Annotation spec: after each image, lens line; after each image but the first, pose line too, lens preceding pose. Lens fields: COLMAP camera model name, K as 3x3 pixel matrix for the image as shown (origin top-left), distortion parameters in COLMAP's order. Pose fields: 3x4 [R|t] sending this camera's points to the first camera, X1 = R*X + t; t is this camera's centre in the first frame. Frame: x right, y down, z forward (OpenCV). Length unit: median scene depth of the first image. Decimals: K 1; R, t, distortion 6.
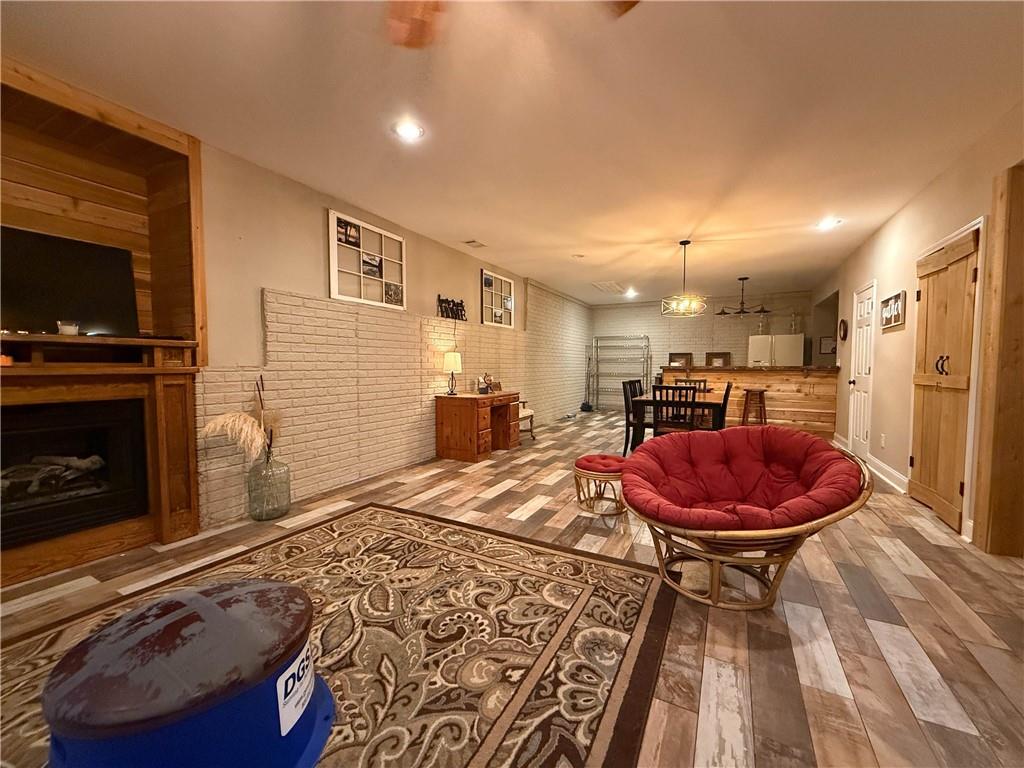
lens RADIAL K [[411.1, 0, 506.7], [0, 411.1, 386.1], [0, 0, 1]] dist [0.001392, 0.001281]
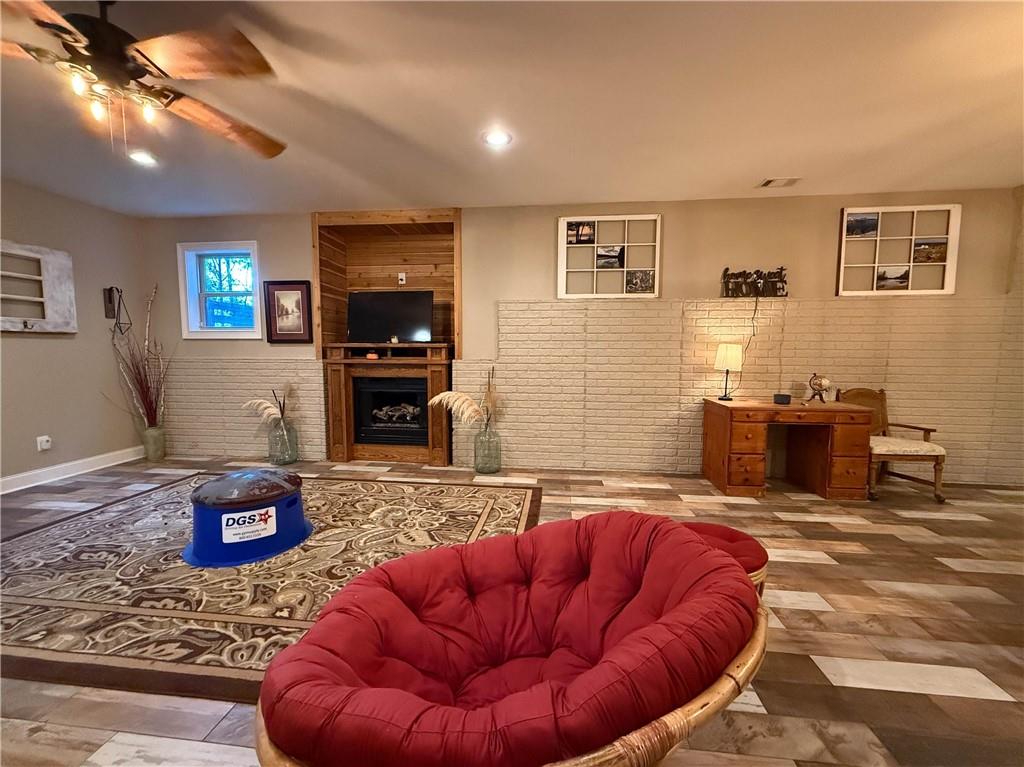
lens RADIAL K [[411.1, 0, 510.0], [0, 411.1, 384.7], [0, 0, 1]] dist [0.001392, 0.001281]
pose [[0.371464, 0.078907, -0.925088, 0.620774], [-0.049836, 0.996640, 0.064999, -0.052951], [0.927109, 0.021958, 0.374148, 0.513169]]
